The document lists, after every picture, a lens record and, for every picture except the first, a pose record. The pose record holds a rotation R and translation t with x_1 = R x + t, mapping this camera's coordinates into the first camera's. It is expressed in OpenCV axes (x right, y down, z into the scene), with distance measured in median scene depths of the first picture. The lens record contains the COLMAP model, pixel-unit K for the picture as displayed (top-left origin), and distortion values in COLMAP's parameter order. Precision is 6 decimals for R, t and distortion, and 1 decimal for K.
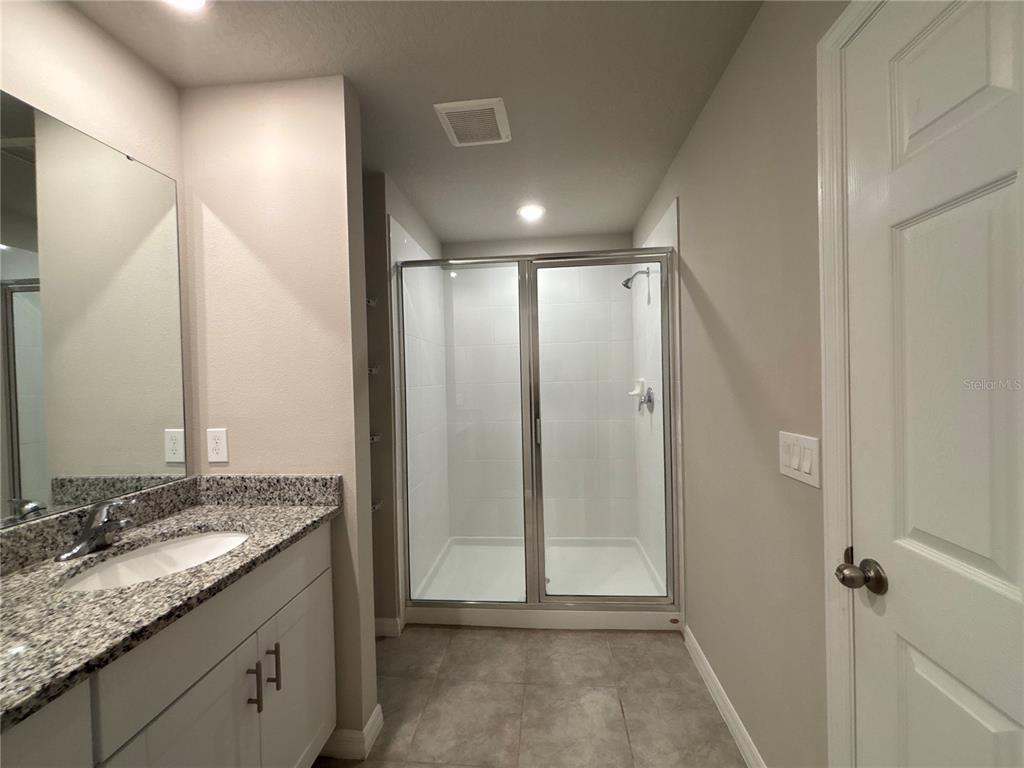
lens RADIAL K [[415.8, 0, 510.5], [0, 415.8, 383.5], [0, 0, 1]] dist [0.007903, 0.000057]
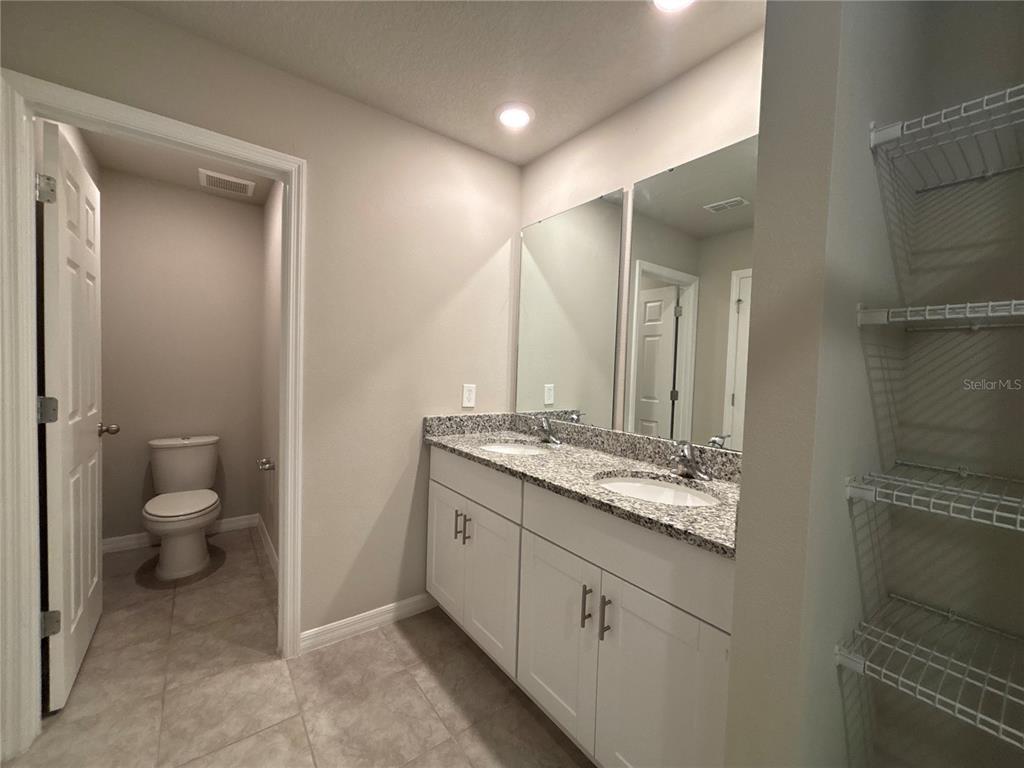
lens RADIAL K [[415.8, 0, 511.8], [0, 415.8, 385.9], [0, 0, 1]] dist [0.007903, 0.000057]
pose [[-0.746047, 0.027766, -0.665314, 0.296361], [-0.024257, 0.997334, 0.068823, 0.038963], [0.665451, 0.067484, -0.743385, 1.659655]]
